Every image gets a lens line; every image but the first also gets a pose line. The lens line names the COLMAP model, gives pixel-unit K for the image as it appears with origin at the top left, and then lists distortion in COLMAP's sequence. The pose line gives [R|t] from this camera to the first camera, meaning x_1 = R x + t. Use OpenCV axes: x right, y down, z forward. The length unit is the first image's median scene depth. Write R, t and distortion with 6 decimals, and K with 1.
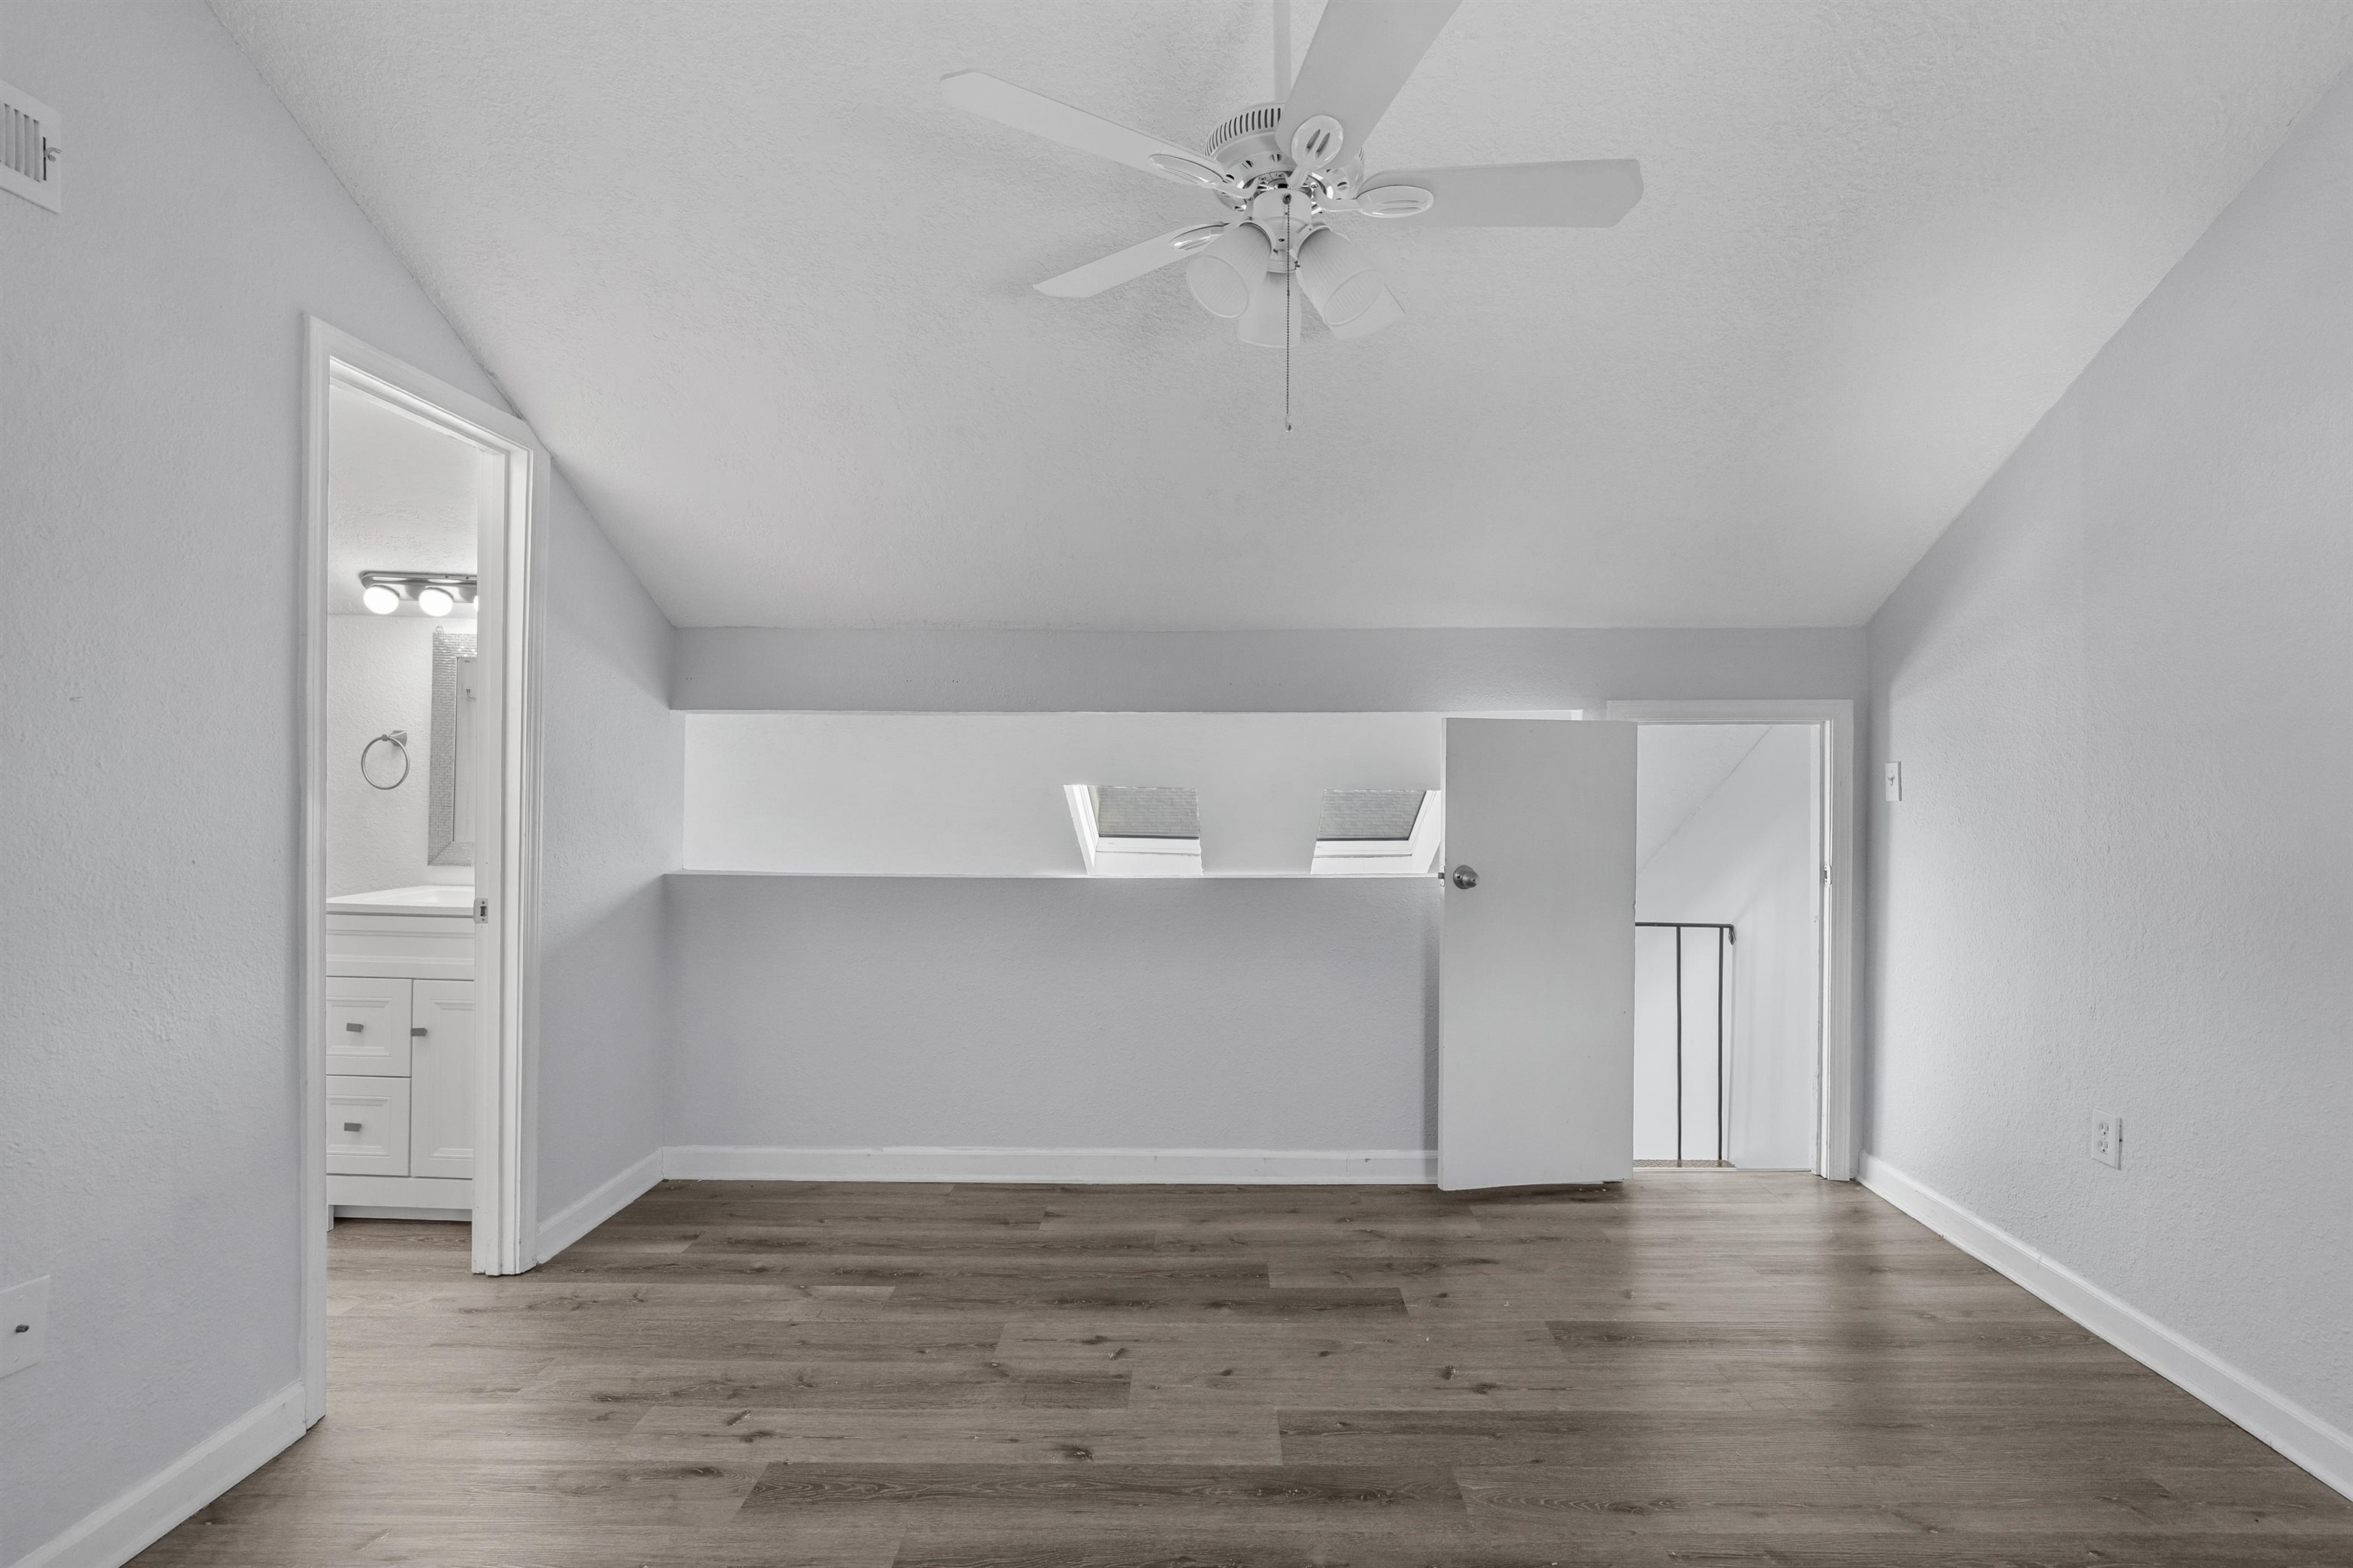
lens RADIAL K [[1154.4, 0, 1217.2], [0, 1154.4, 783.4], [0, 0, 1]] dist [-0.003321, -0.000108]
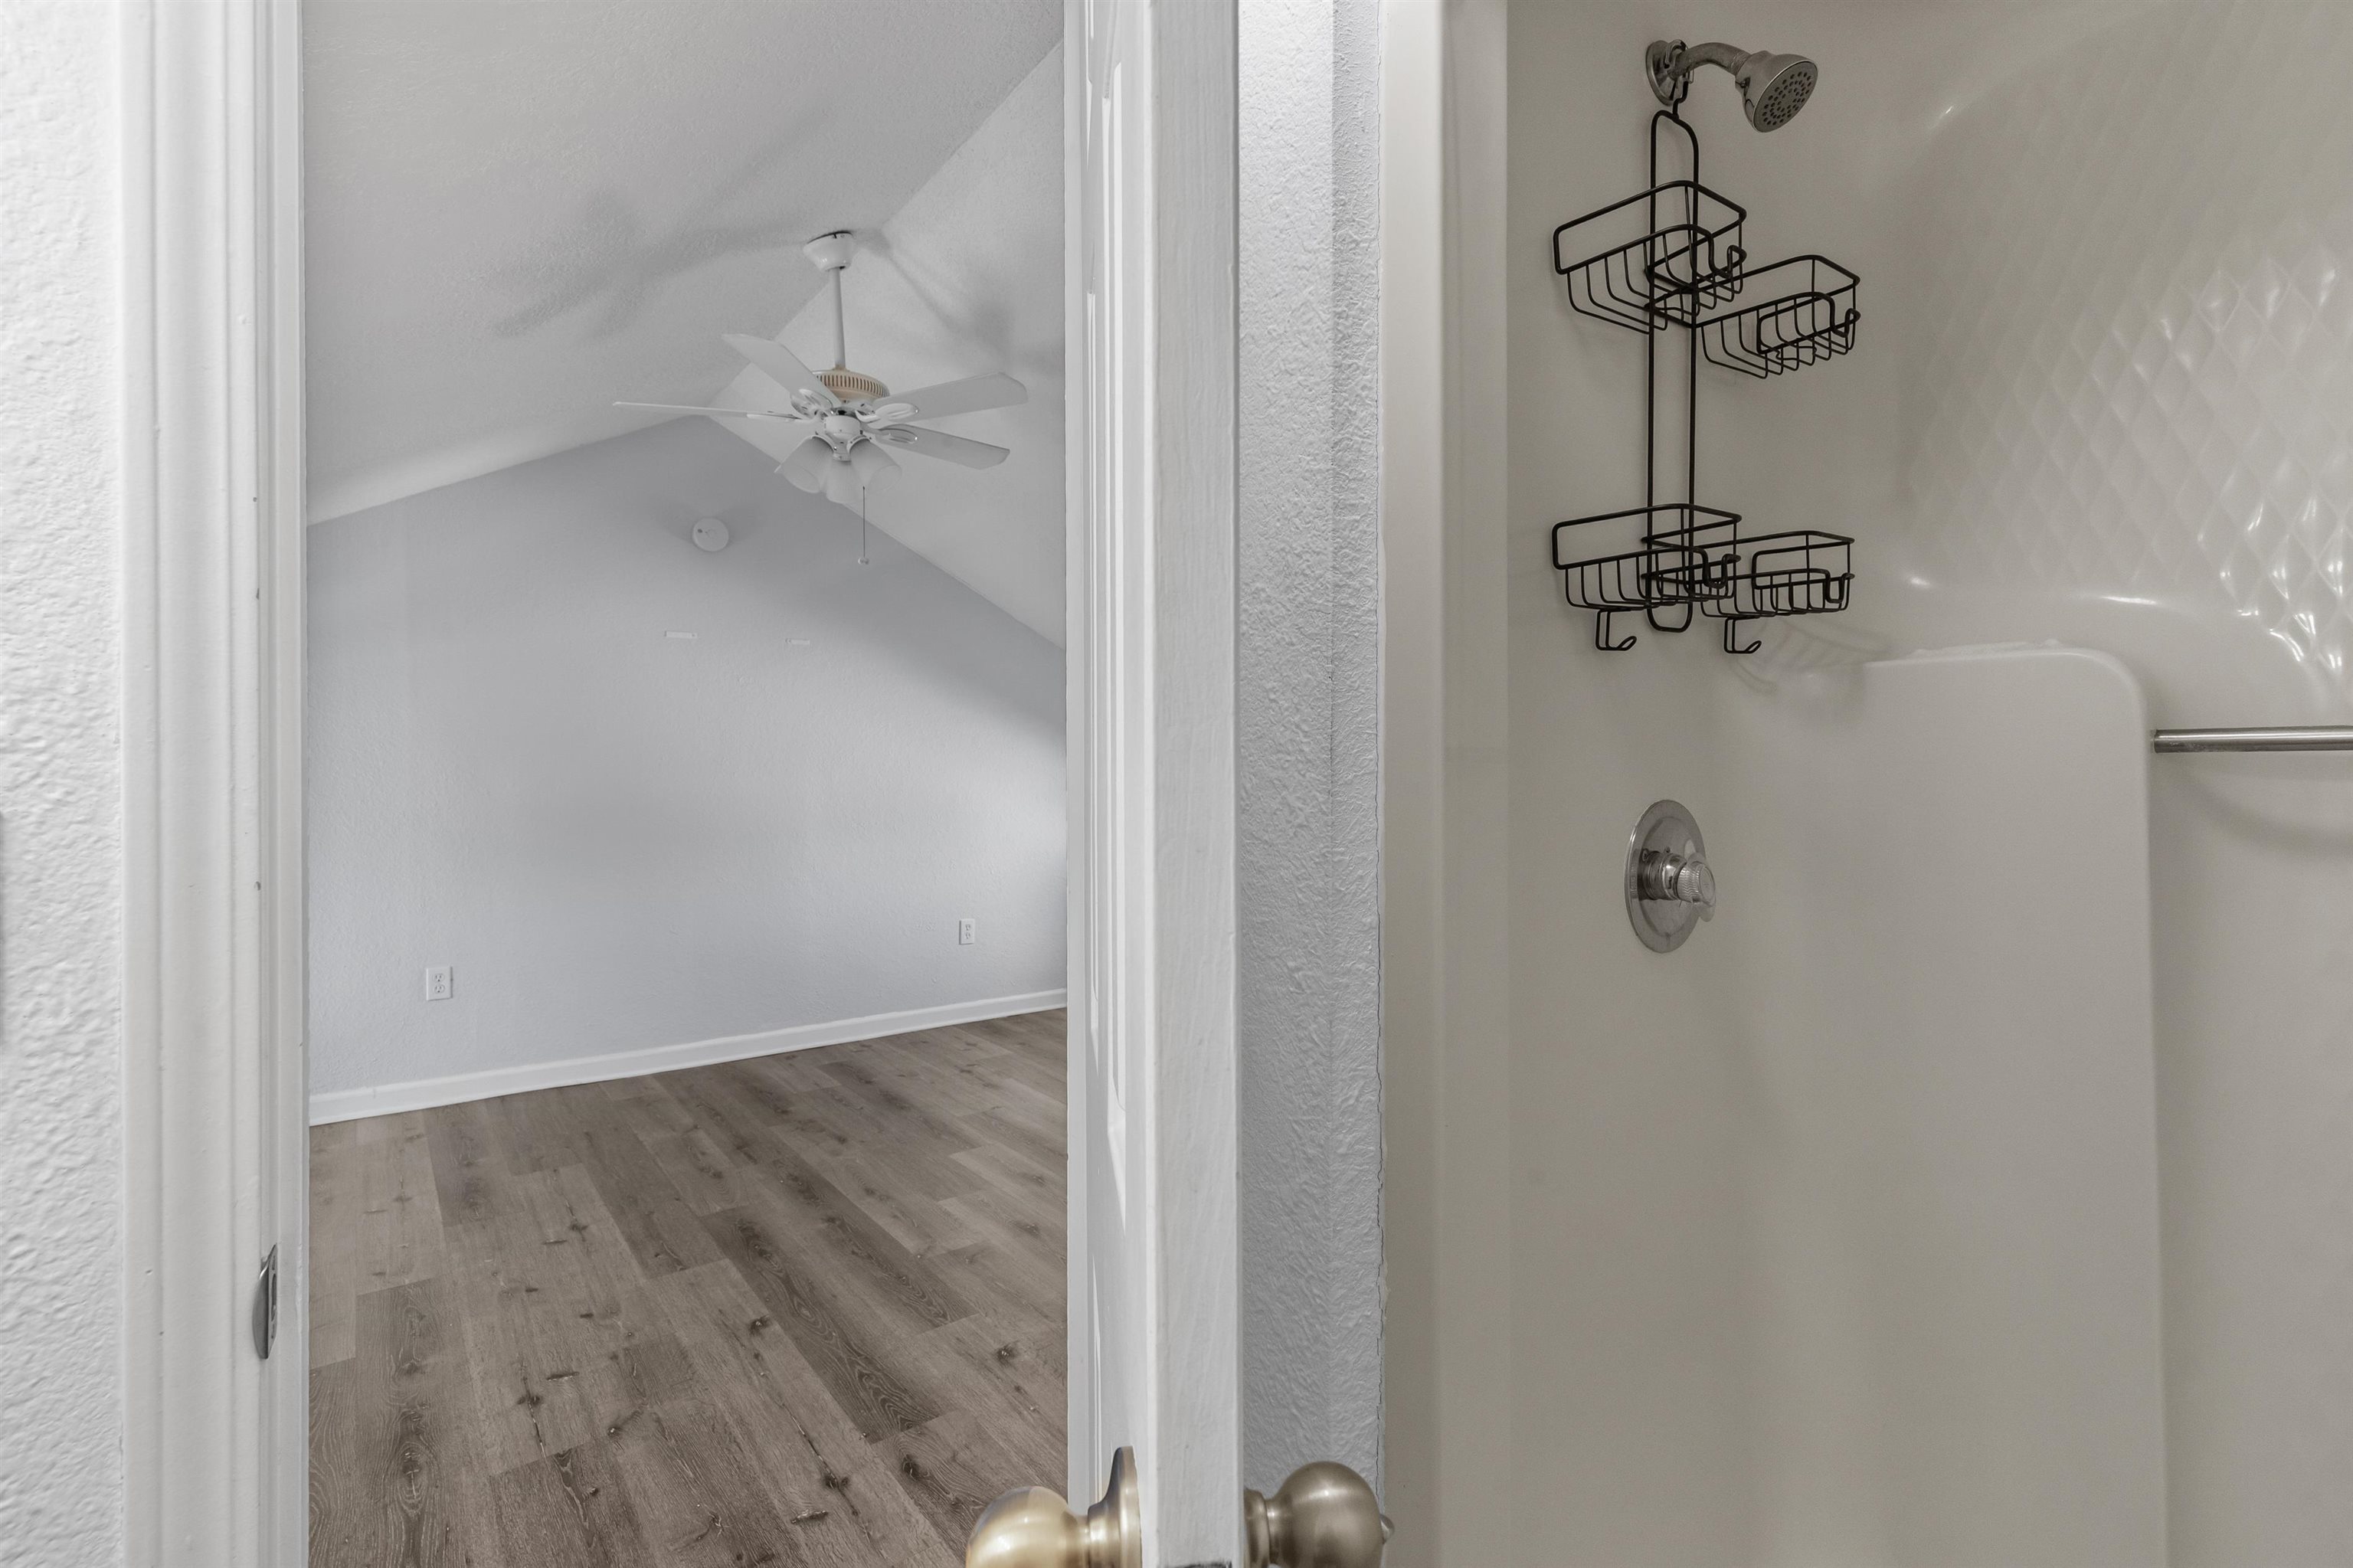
lens RADIAL K [[1057.5, 0, 1179.5], [0, 1057.5, 768.5], [0, 0, 1]] dist [0.003269, -0.000341]
pose [[-0.615639, -0.007362, 0.787994, -0.911551], [-0.005136, 0.999973, 0.005329, -0.006452], [-0.788012, -0.000766, -0.615660, 0.965974]]
